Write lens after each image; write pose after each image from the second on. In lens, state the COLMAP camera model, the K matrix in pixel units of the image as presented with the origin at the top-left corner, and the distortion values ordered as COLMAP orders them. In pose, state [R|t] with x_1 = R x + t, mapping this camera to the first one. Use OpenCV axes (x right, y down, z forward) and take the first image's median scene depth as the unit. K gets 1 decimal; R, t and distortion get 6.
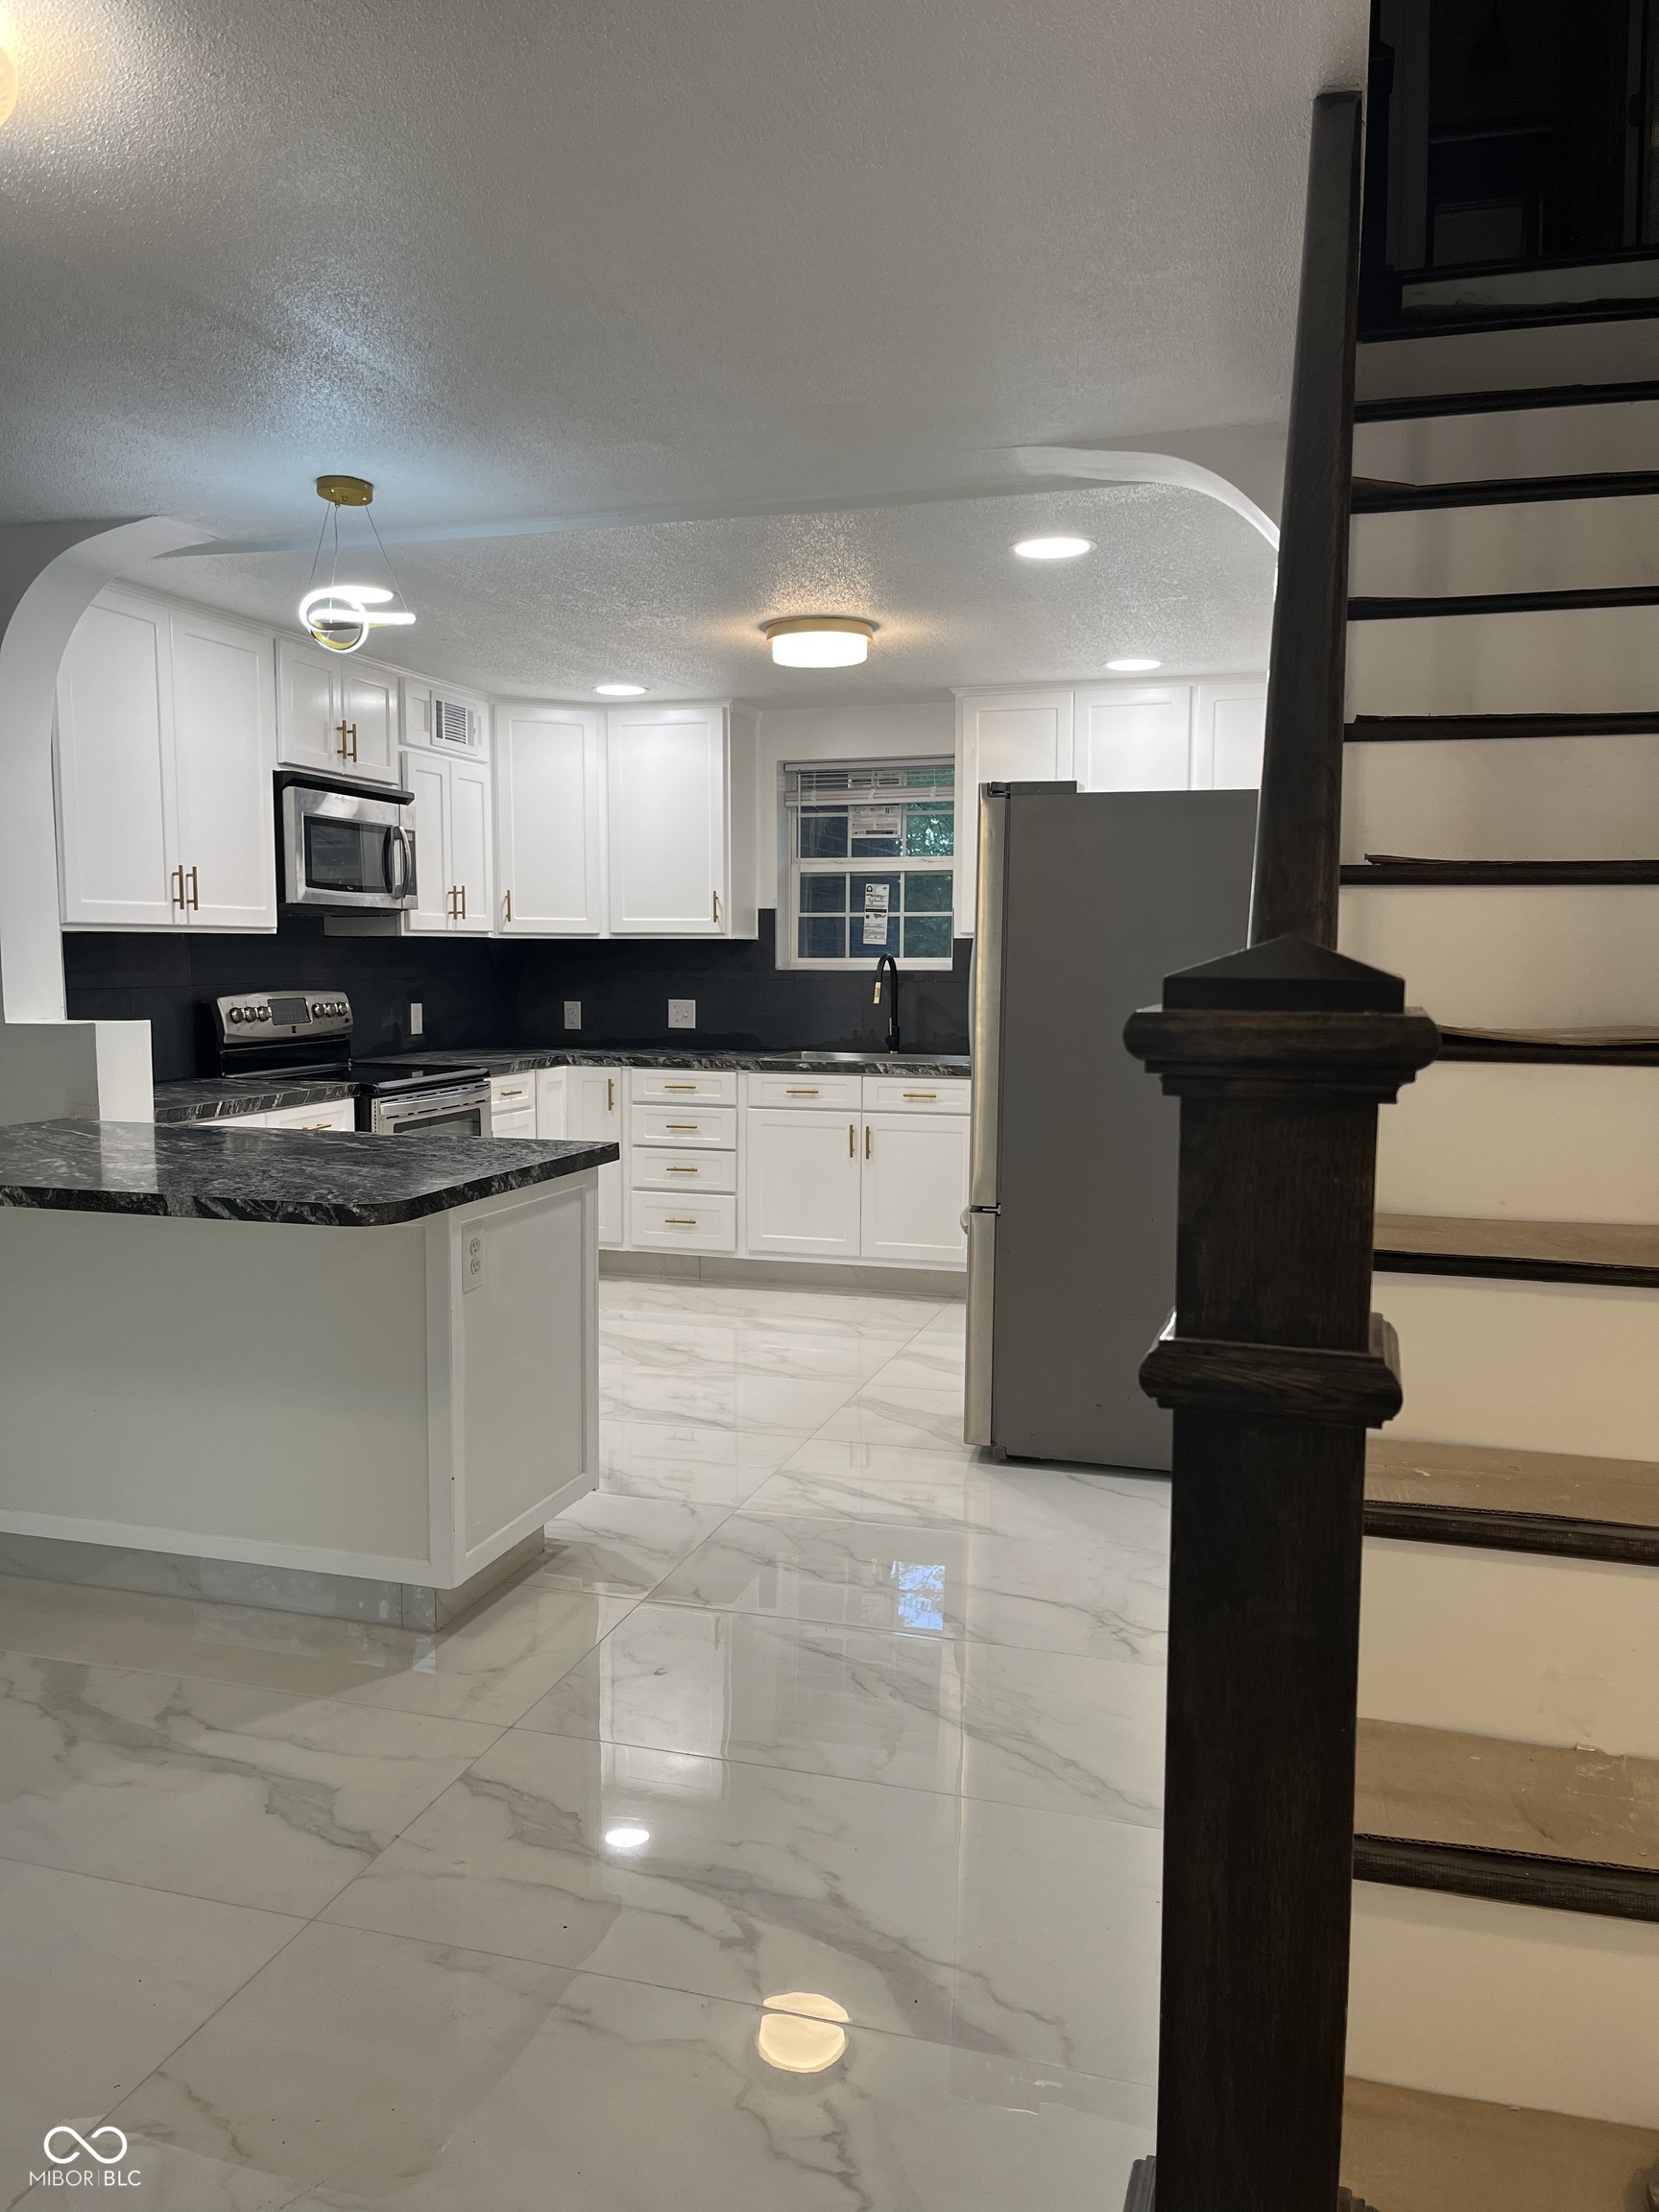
lens RADIAL K [[1634.8, 0, 833.2], [0, 1634.8, 1106.4], [0, 0, 1]] dist [0.071558, -0.067798]
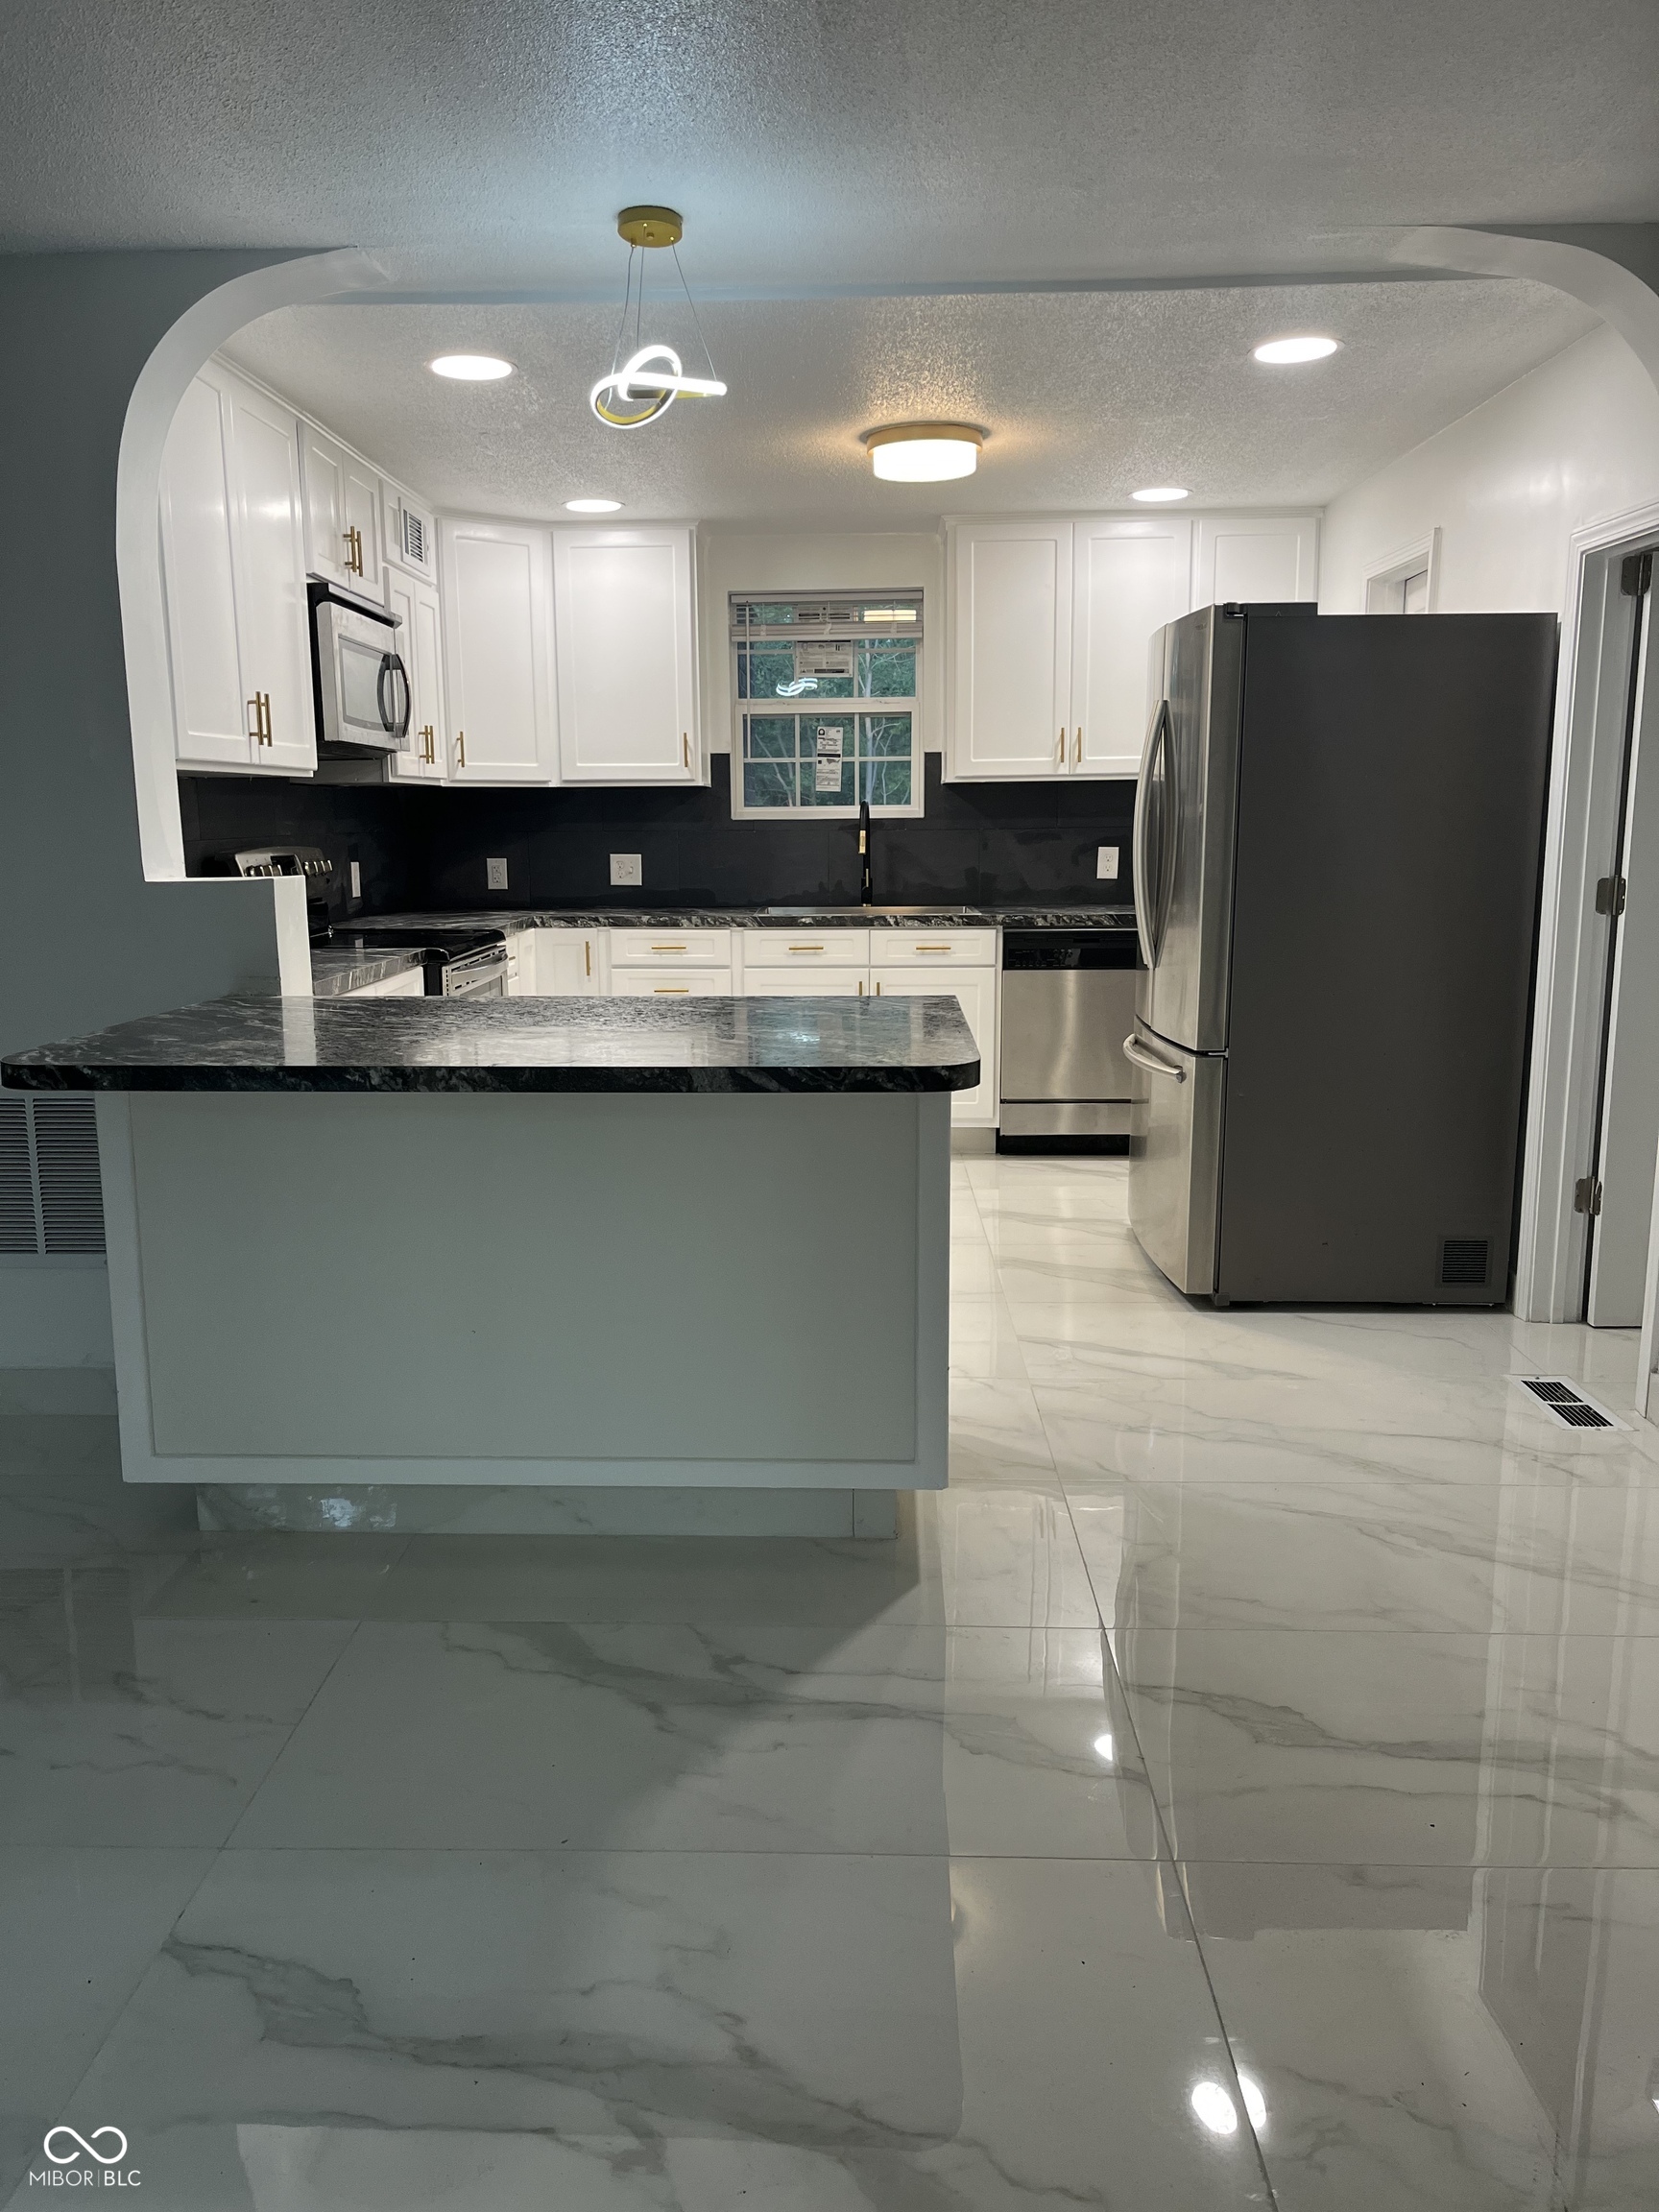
lens RADIAL K [[1642.0, 0, 840.2], [0, 1642.0, 1098.9], [0, 0, 1]] dist [0.011990, -0.002060]
pose [[0.966489, -0.055122, 0.250718, -0.237570], [0.036031, 0.996135, 0.080110, 0.002388], [-0.254165, -0.068392, 0.964740, 0.076973]]
